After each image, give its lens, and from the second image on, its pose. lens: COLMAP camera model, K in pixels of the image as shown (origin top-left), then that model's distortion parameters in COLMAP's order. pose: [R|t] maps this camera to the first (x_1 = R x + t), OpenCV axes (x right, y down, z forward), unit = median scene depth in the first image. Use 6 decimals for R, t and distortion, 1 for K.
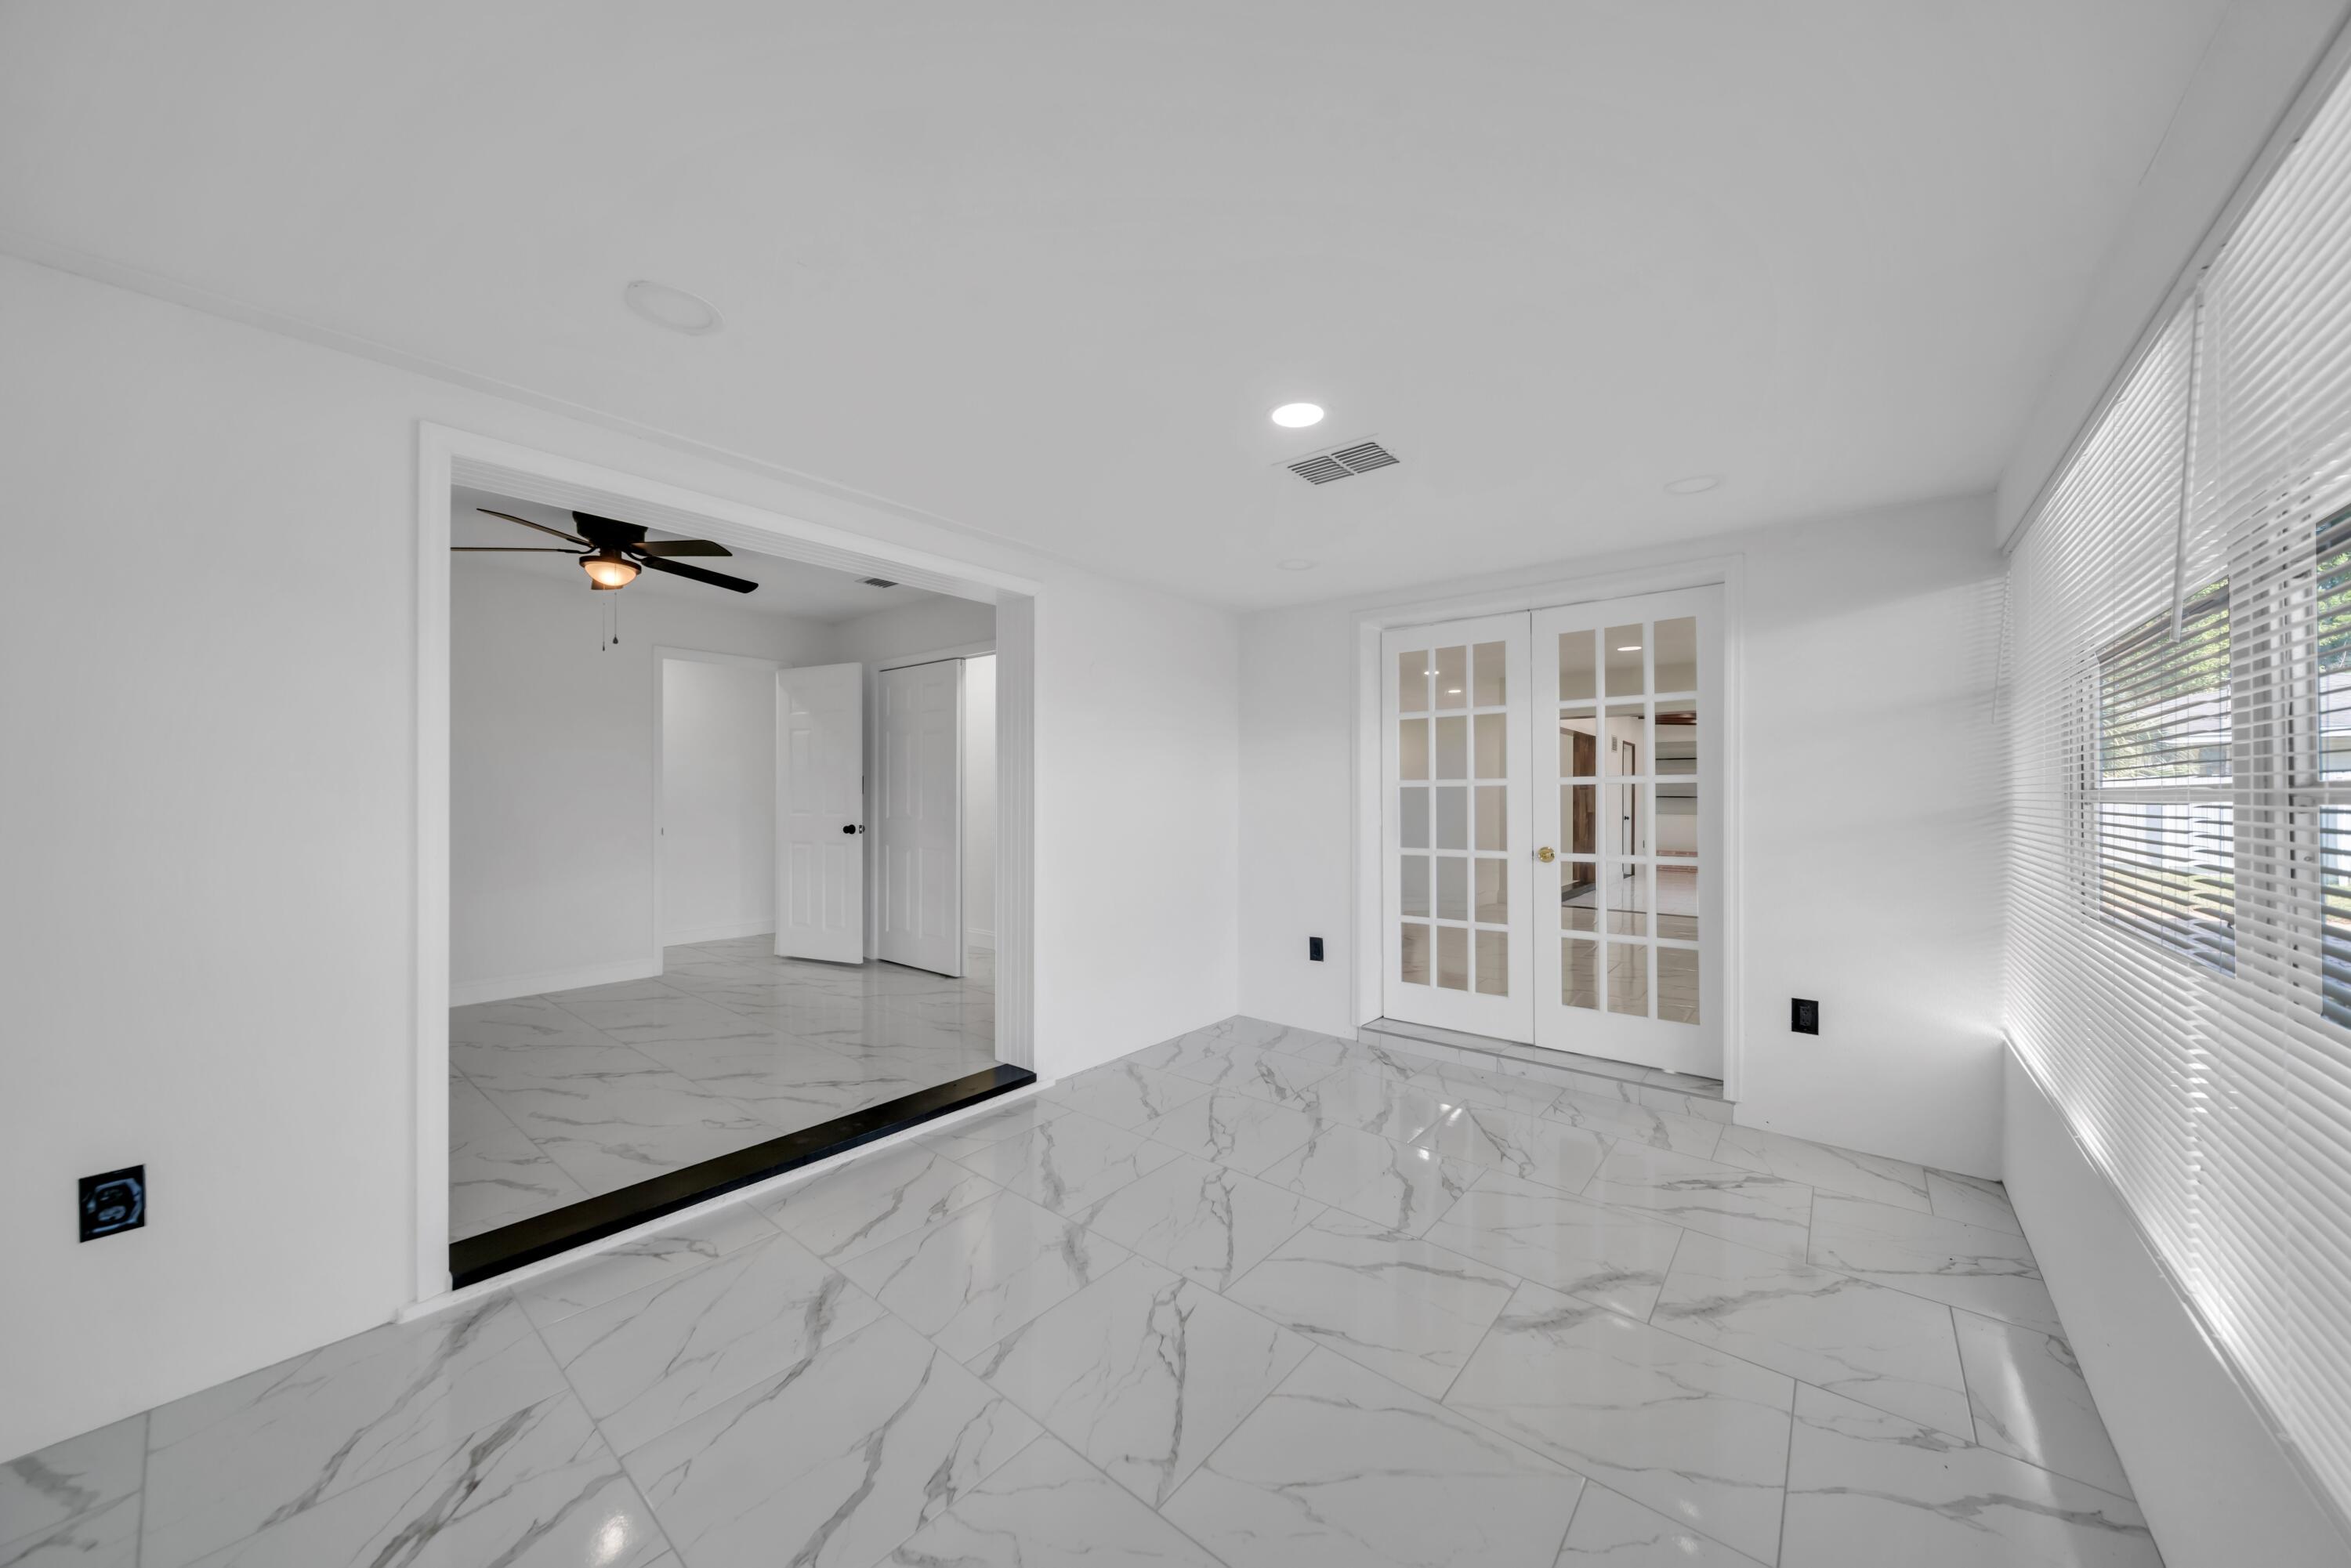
lens RADIAL K [[812.5, 0, 1185.1], [0, 812.5, 796.1], [0, 0, 1]] dist [-0.001921, -0.000268]
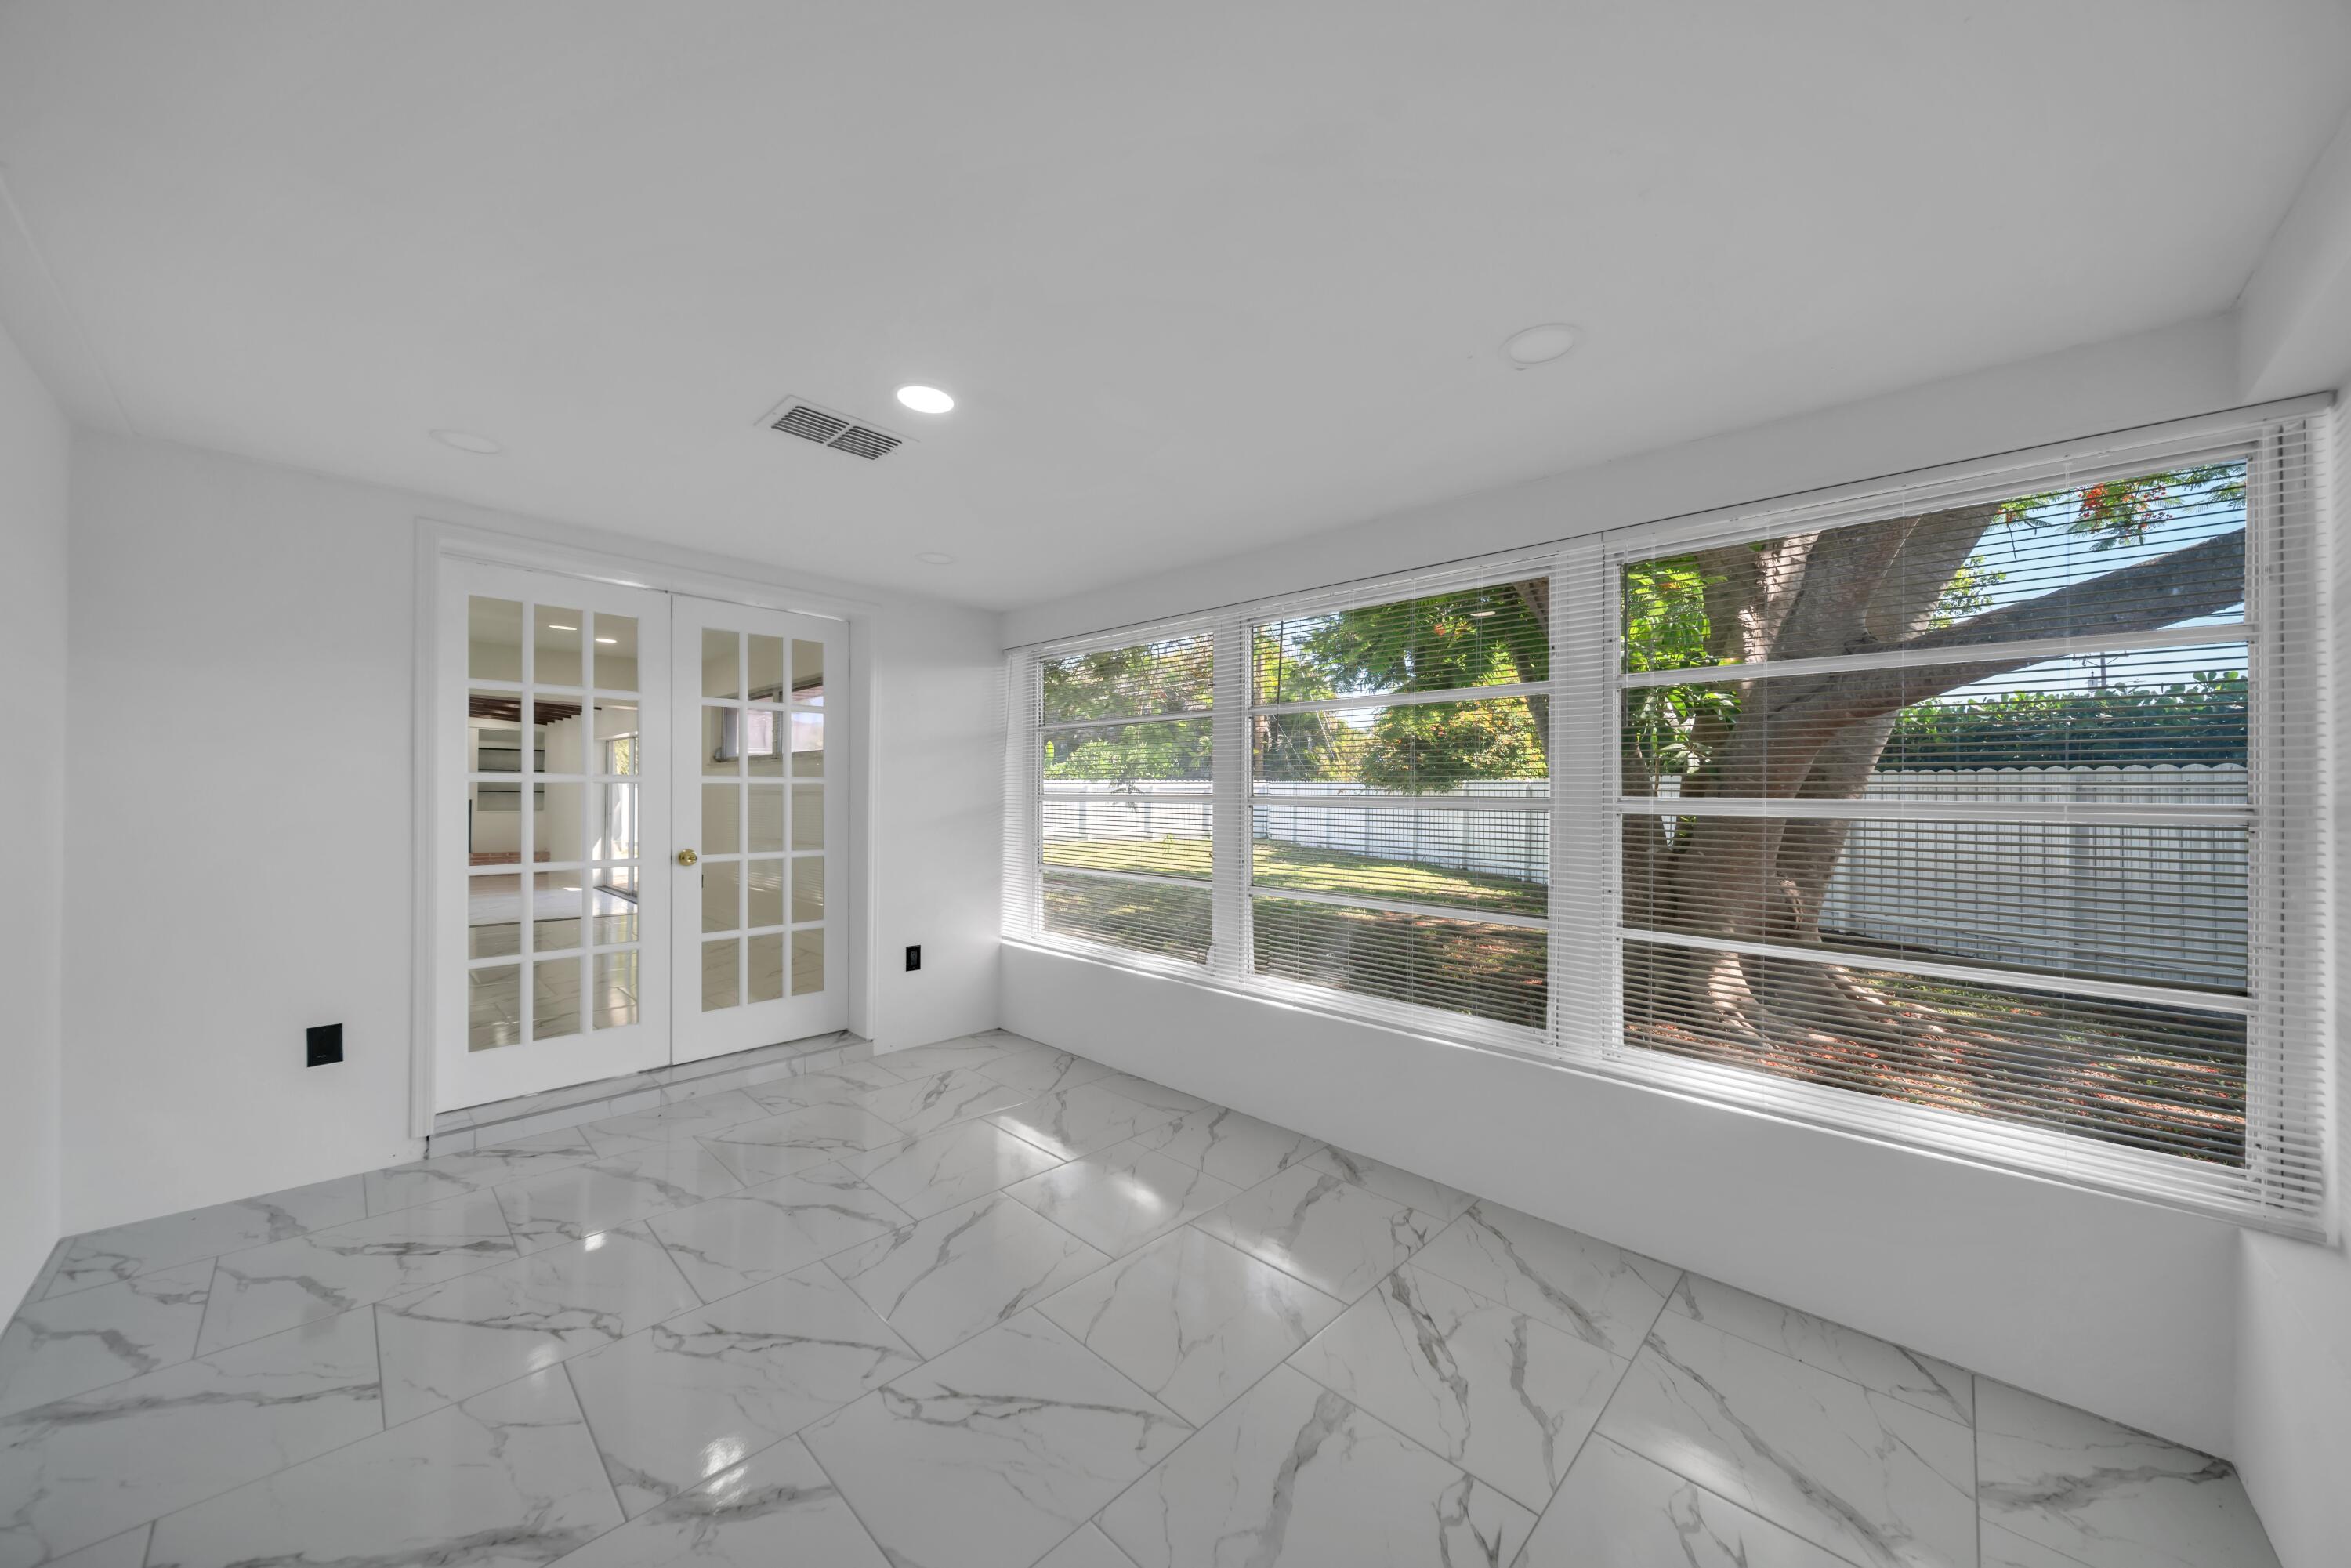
lens RADIAL K [[812.5, 0, 1176.3], [0, 812.5, 782.8], [0, 0, 1]] dist [-0.001921, -0.000268]
pose [[0.075115, 0.018315, 0.997007, -0.489063], [-0.006621, 0.999818, -0.017868, -0.001047], [-0.997153, -0.005259, 0.075223, 0.392169]]
